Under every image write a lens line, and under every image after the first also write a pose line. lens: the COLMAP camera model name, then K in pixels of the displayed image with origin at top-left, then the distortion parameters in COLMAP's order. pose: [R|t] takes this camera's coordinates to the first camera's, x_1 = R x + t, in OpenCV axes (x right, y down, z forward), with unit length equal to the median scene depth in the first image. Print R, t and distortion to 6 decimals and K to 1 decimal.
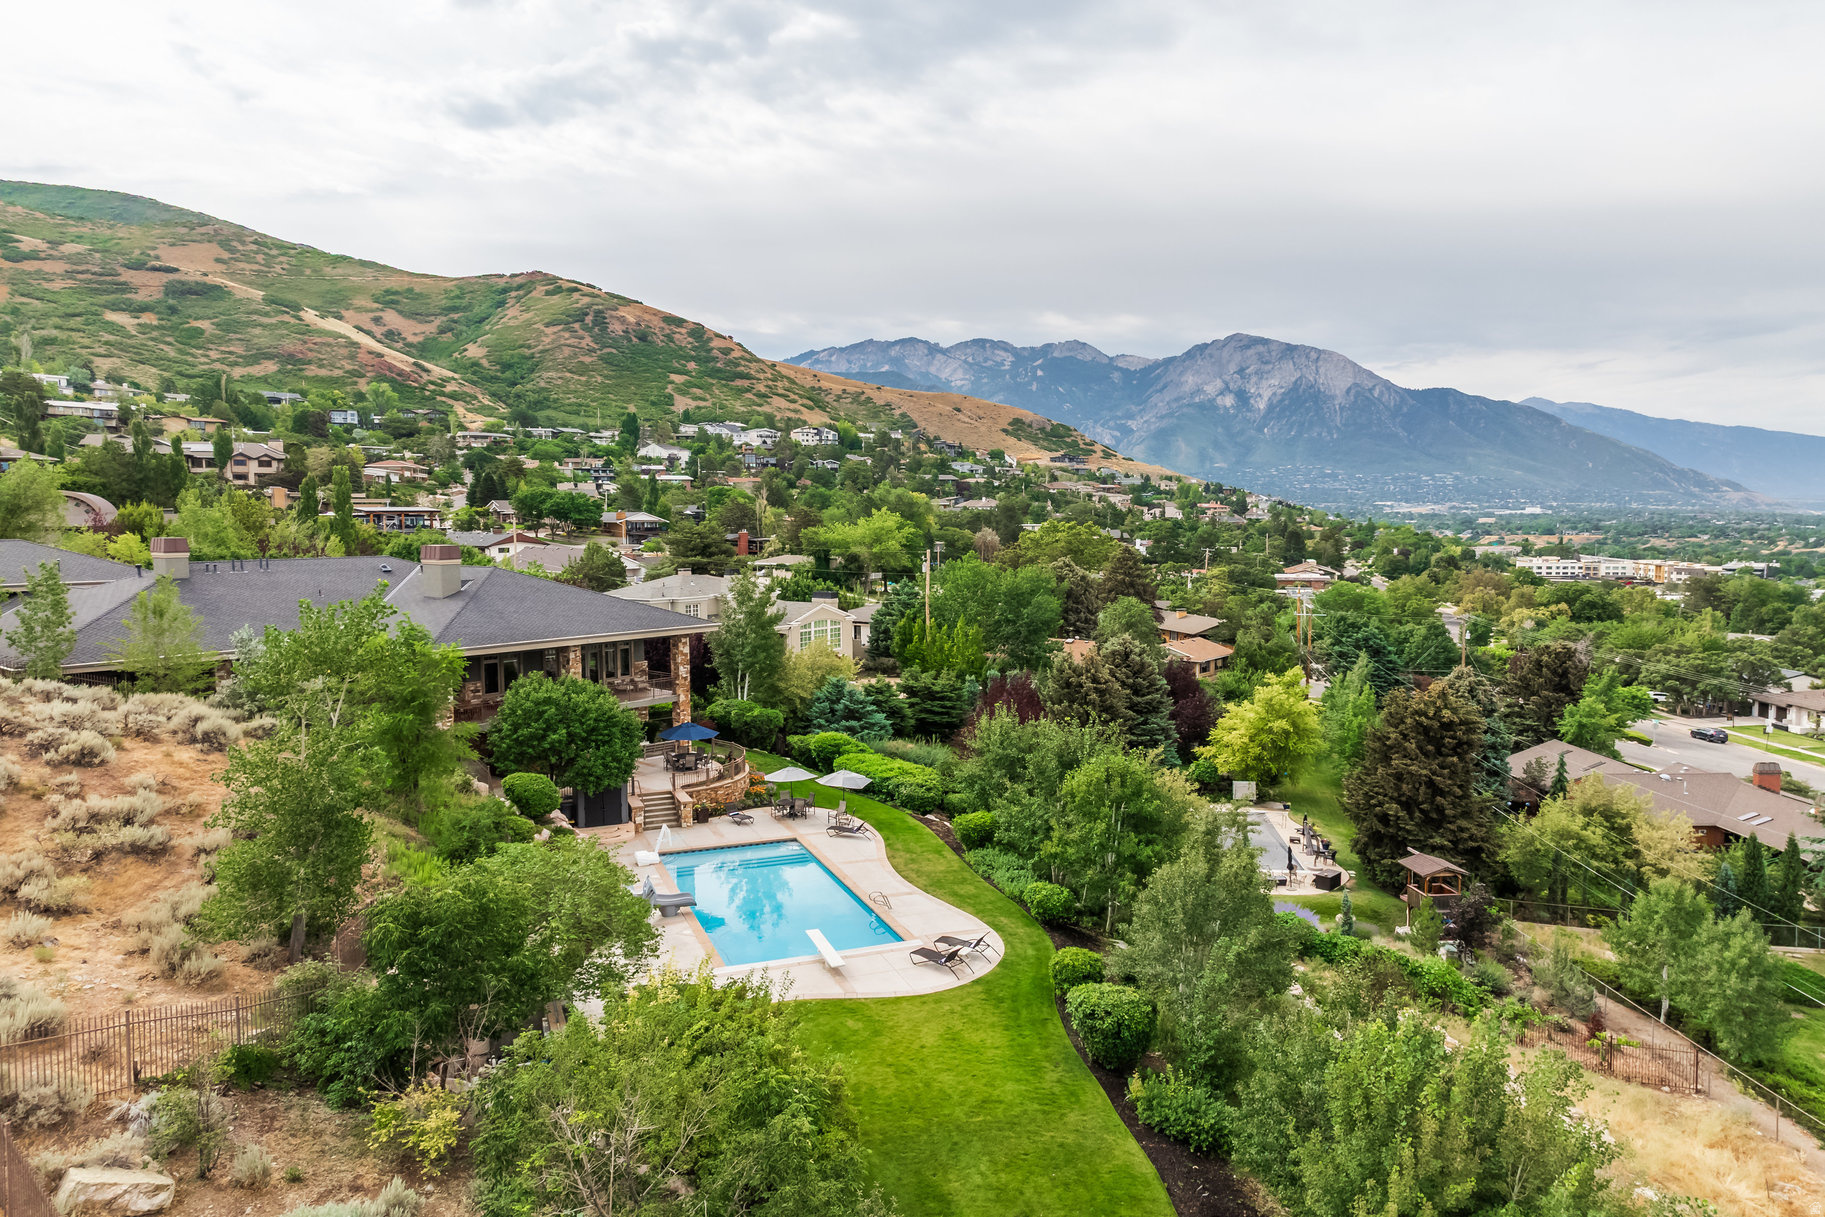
lens RADIAL K [[1235.9, 0, 916.9], [0, 1235.9, 634.3], [0, 0, 1]] dist [0.033532, -0.003978]
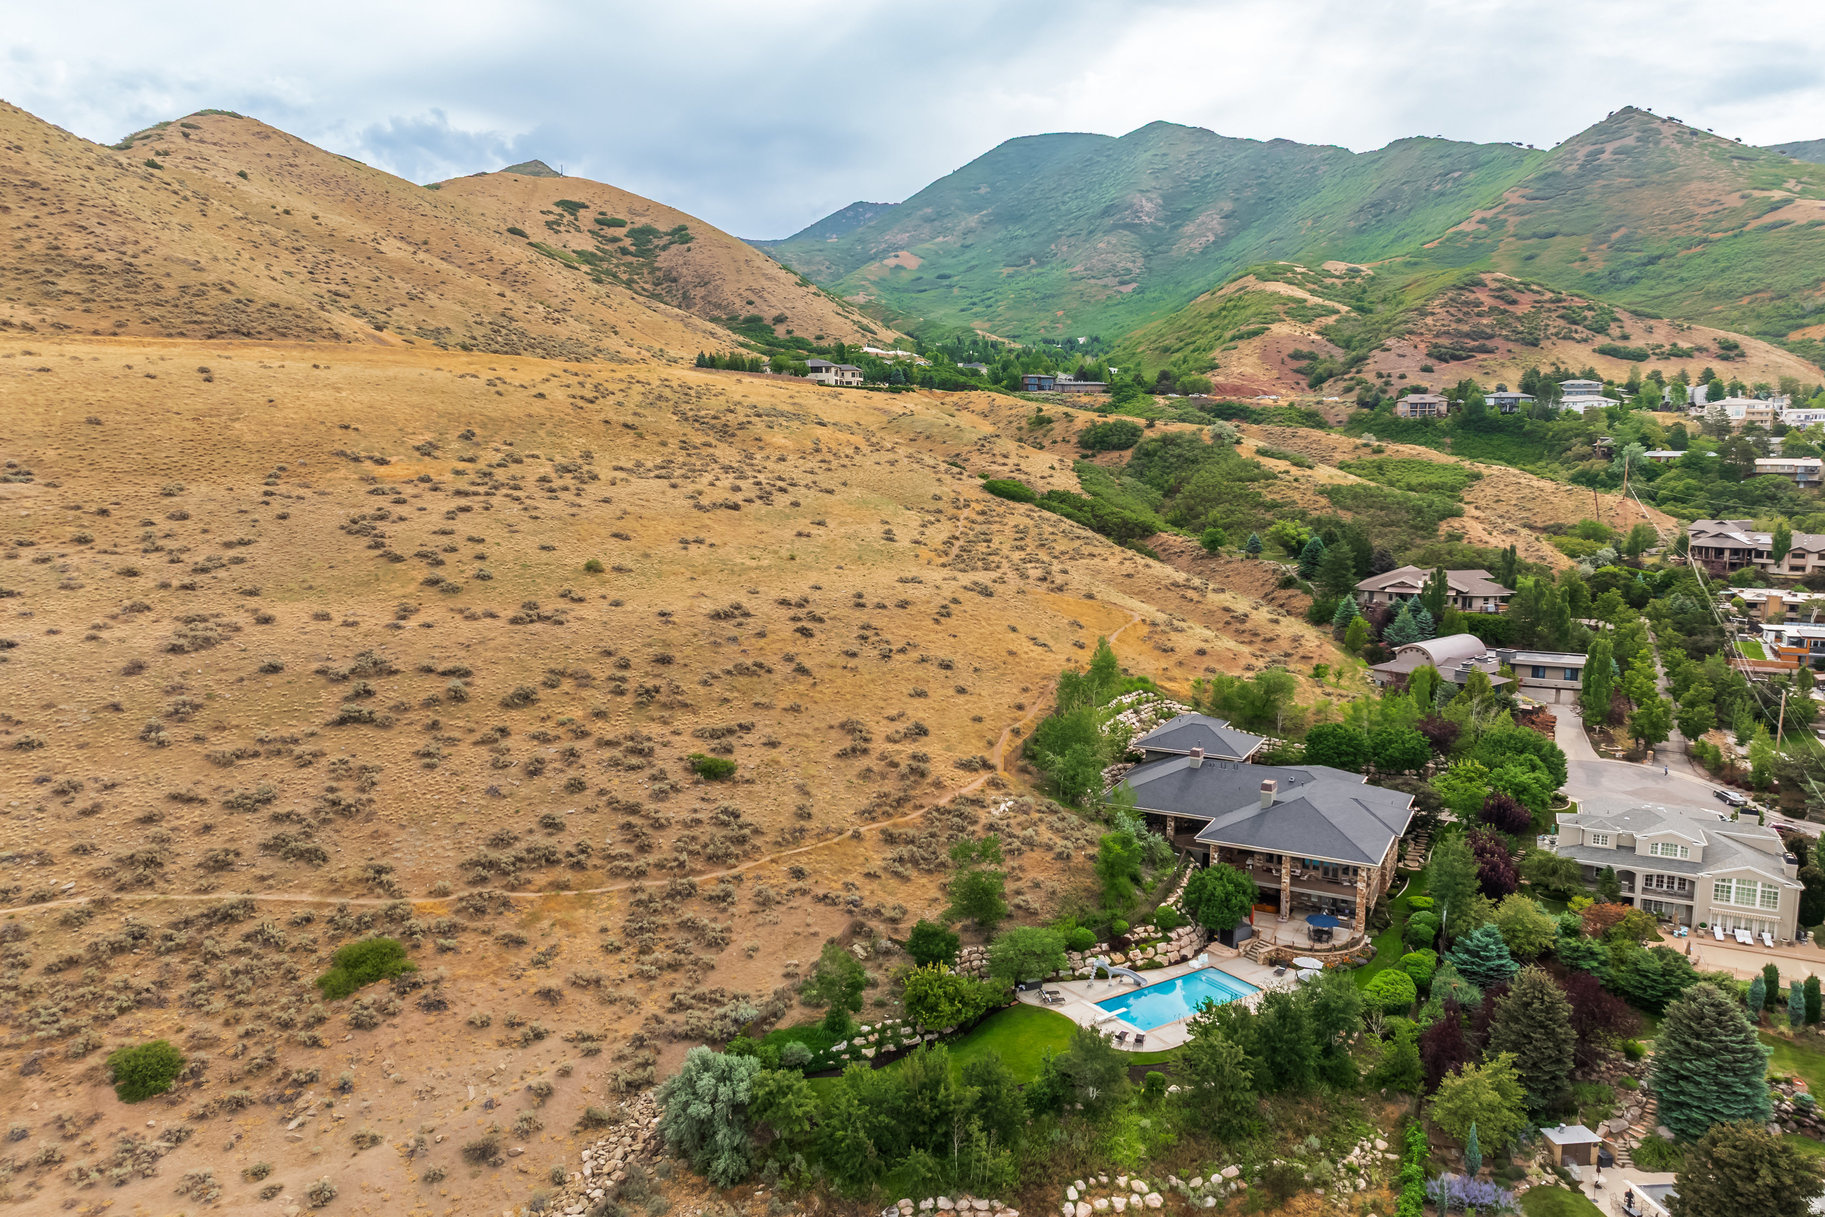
lens RADIAL K [[1282.2, 0, 935.3], [0, 1282.2, 637.1], [0, 0, 1]] dist [0.042507, -0.008847]
pose [[0.244604, 0.149539, -0.958022, 0.119990], [-0.106603, 0.986194, 0.126718, -0.042488], [0.963745, 0.071132, 0.257169, -0.003549]]
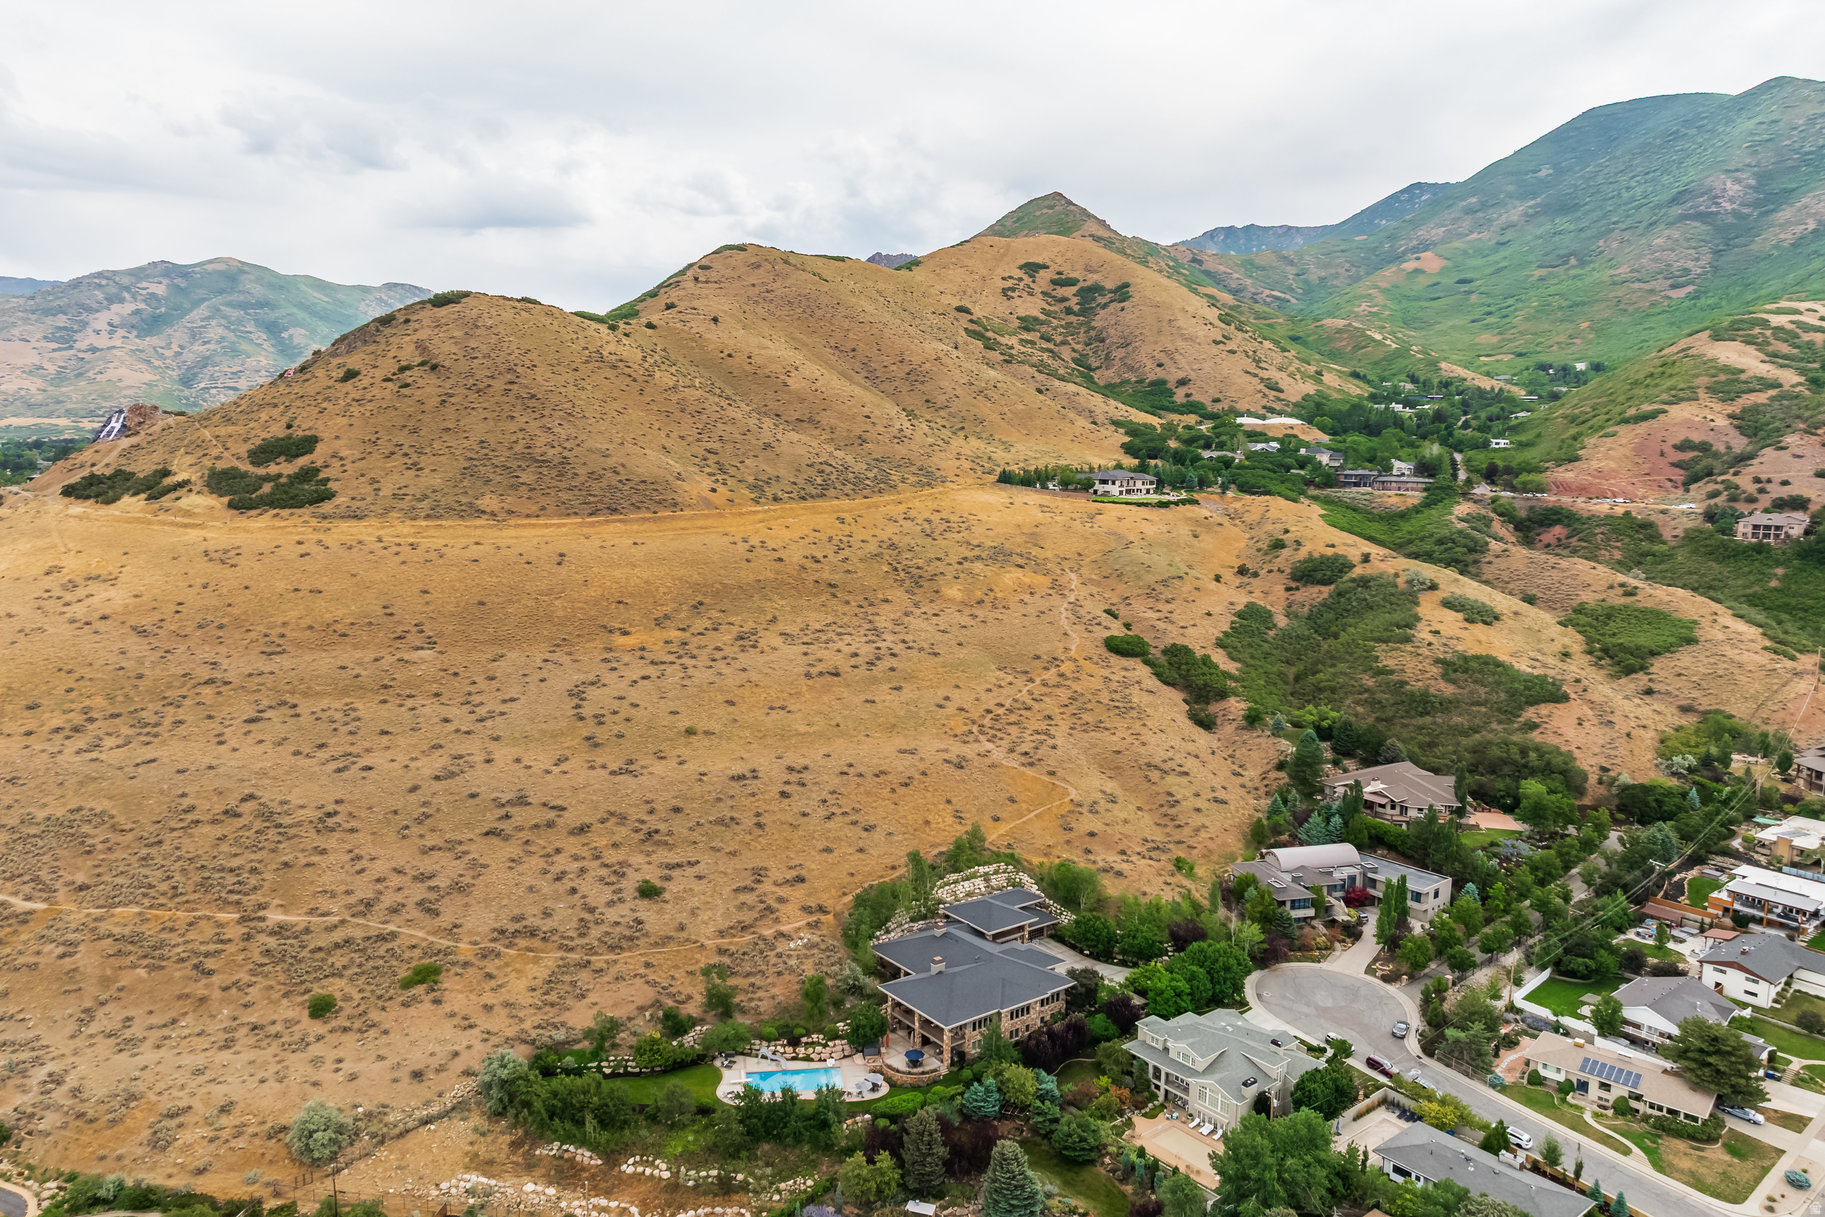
lens RADIAL K [[1299.3, 0, 878.1], [0, 1299.3, 612.8], [0, 0, 1]] dist [0.032219, 0.001064]
pose [[-0.214947, 0.148283, -0.965303, 0.224647], [-0.111689, 0.978189, 0.175133, -0.124141], [0.970218, 0.145458, -0.193697, 0.116760]]
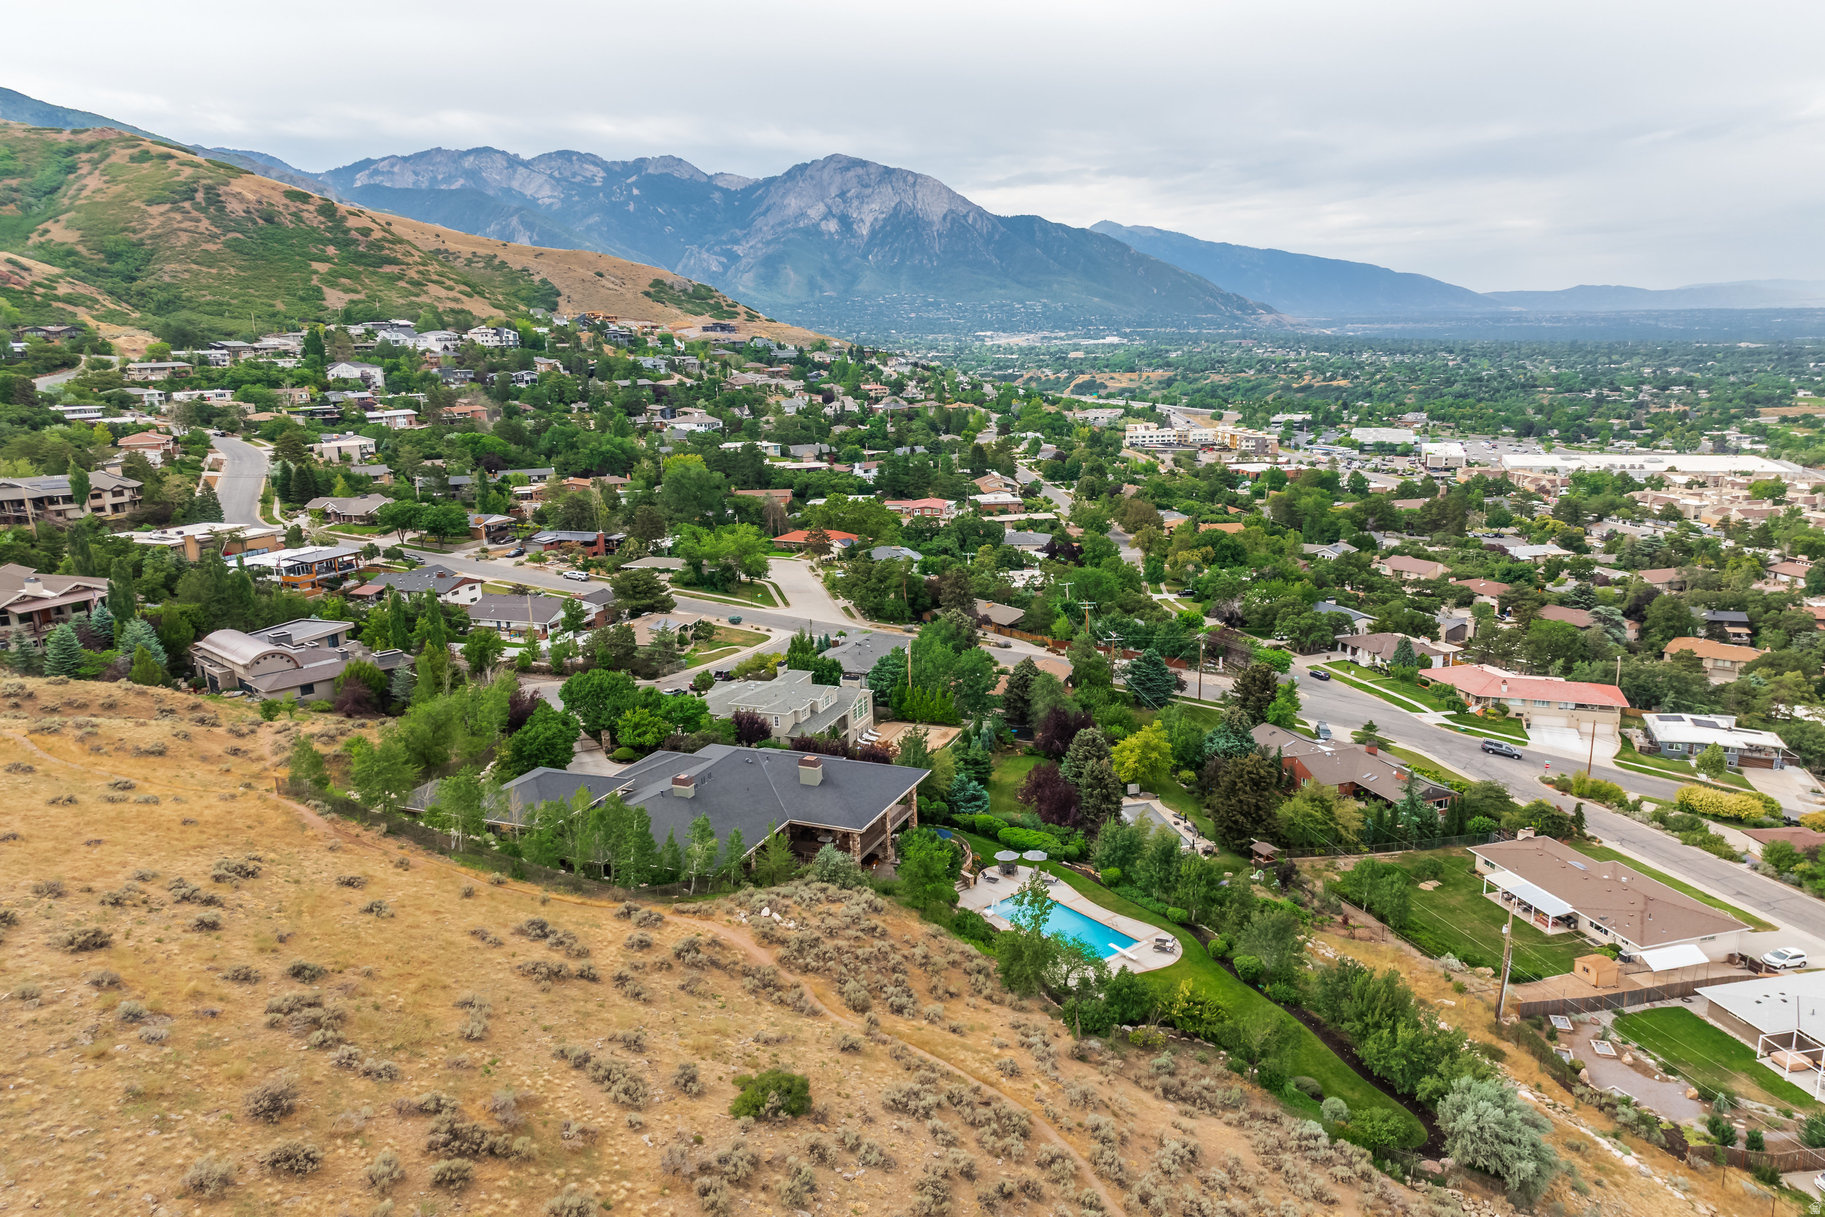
lens RADIAL K [[1230.8, 0, 914.6], [0, 1230.8, 672.6], [0, 0, 1]] dist [0.028966, -0.000069]
pose [[0.951911, -0.101376, 0.289116, -0.066163], [0.051263, 0.983068, 0.175924, -0.045553], [-0.302055, -0.152643, 0.940990, -0.070446]]
